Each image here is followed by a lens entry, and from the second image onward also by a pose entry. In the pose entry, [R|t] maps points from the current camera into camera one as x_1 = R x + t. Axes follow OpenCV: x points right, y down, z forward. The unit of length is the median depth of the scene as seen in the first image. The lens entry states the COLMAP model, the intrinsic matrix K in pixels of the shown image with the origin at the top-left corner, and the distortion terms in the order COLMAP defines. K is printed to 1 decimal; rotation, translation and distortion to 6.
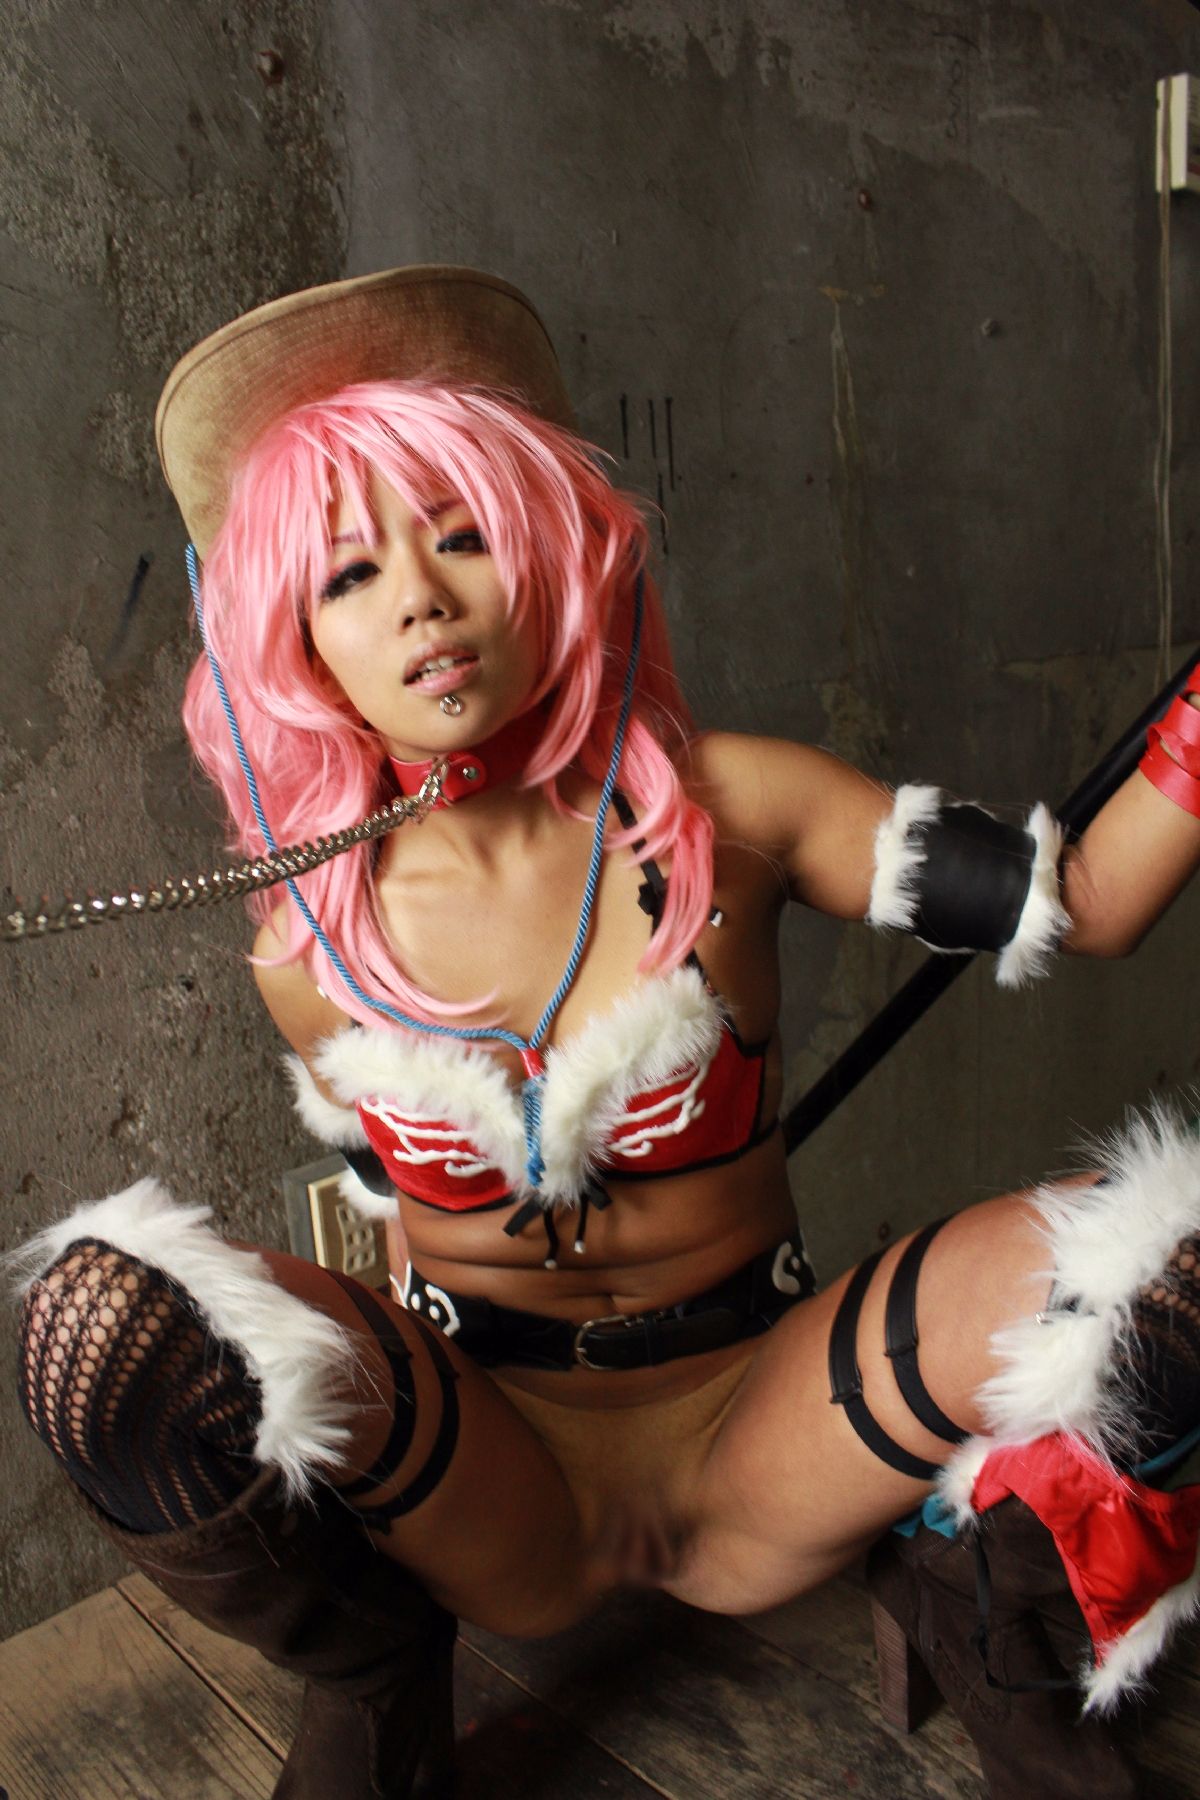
lens RADIAL K [[1491.4, 0, 591.0], [0, 1491.4, 900.7], [0, 0, 1]] dist [-0.172027, 0.148472]
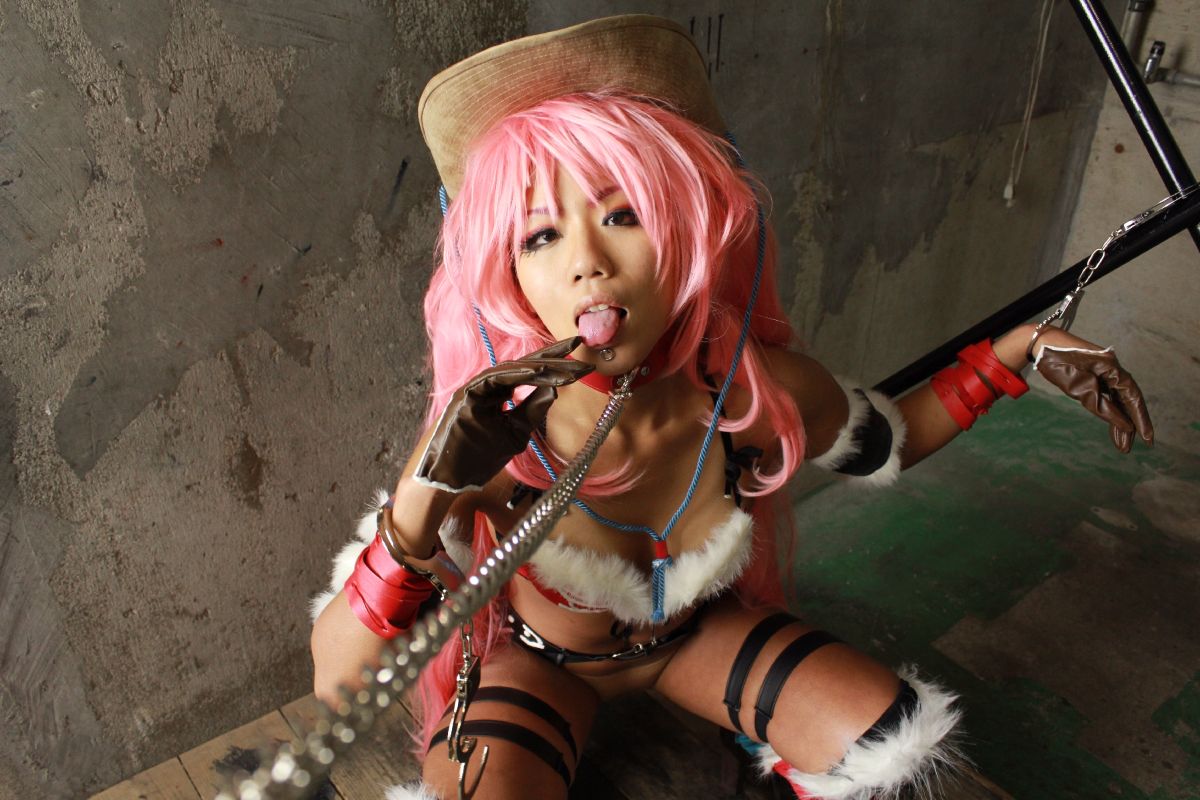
lens RADIAL K [[1017.7, 0, 601.0], [0, 1017.7, 397.7], [0, 0, 1]] dist [-0.164108, 0.145525]
pose [[0.995168, 0.097477, -0.011779, -0.030488], [-0.089069, 0.946726, 0.309477, -0.343529], [0.041318, -0.306933, 0.950834, -0.206018]]
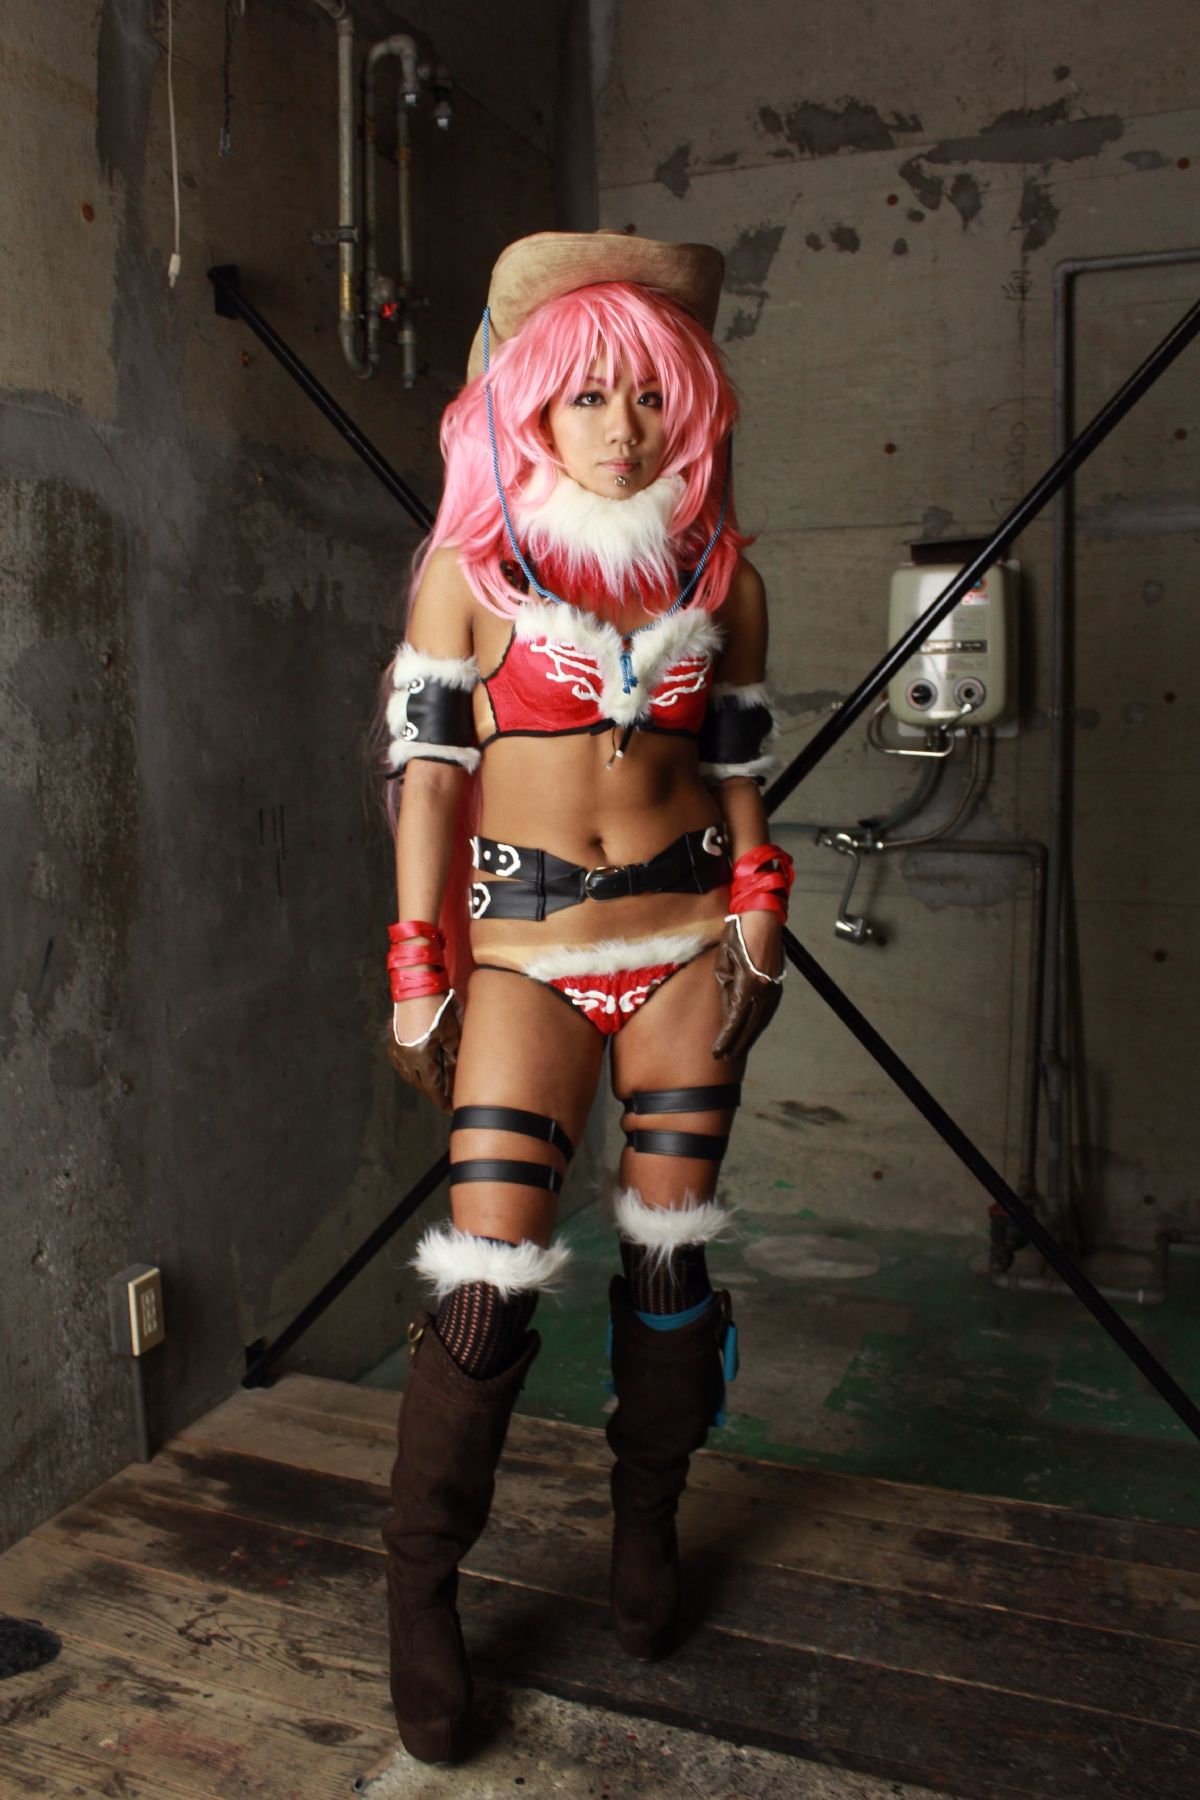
lens RADIAL K [[1535.0, 0, 593.2], [0, 1535.0, 902.4], [0, 0, 1]] dist [-0.163429, 0.146560]
pose [[0.906767, -0.012836, 0.421437, -0.463176], [0.046785, 0.996427, -0.070315, -0.113788], [-0.419029, 0.083476, 0.904127, -0.936931]]
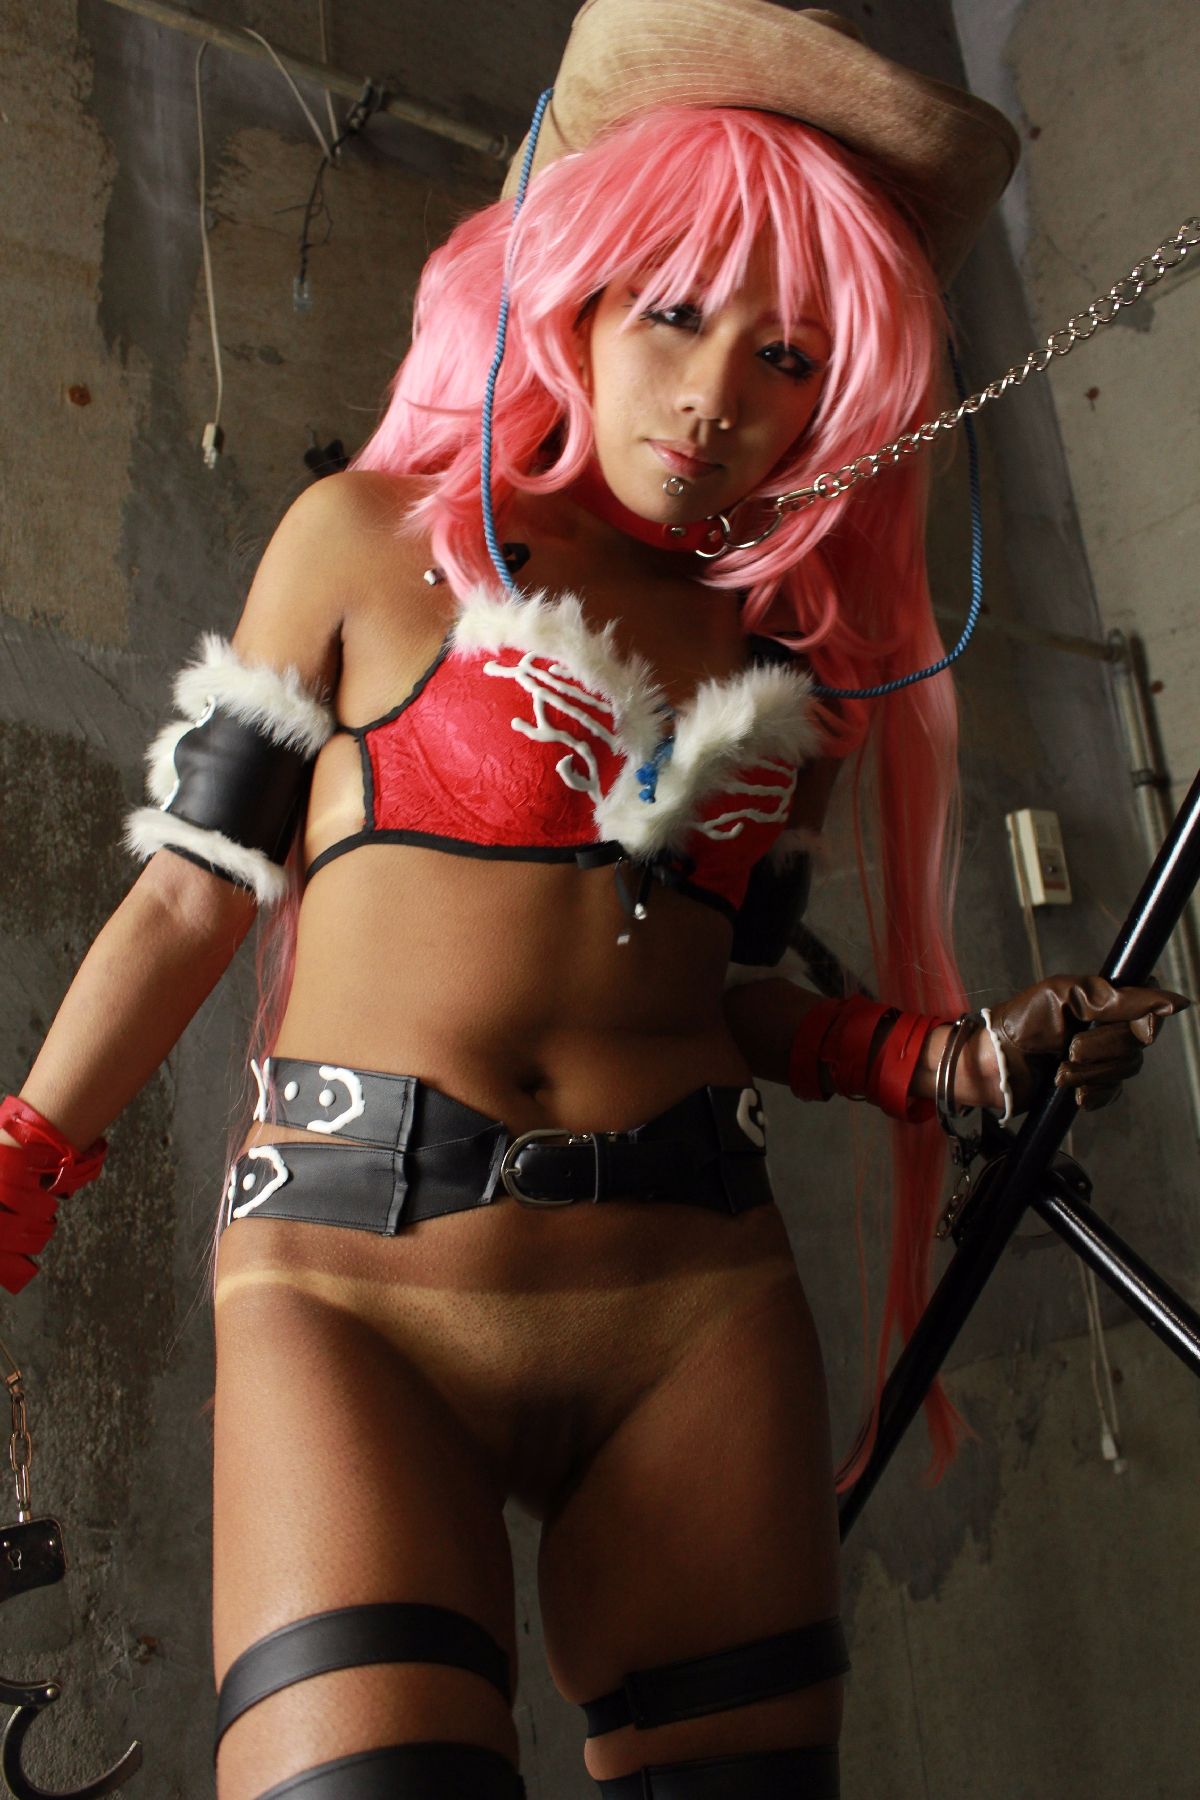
lens RADIAL K [[1526.5, 0, 592.2], [0, 1526.5, 895.7], [0, 0, 1]] dist [-0.164108, 0.145525]
pose [[0.994183, -0.076531, -0.075778, 0.285522], [0.040496, 0.917606, -0.395424, -0.116245], [0.099796, 0.390055, 0.915368, -0.159097]]
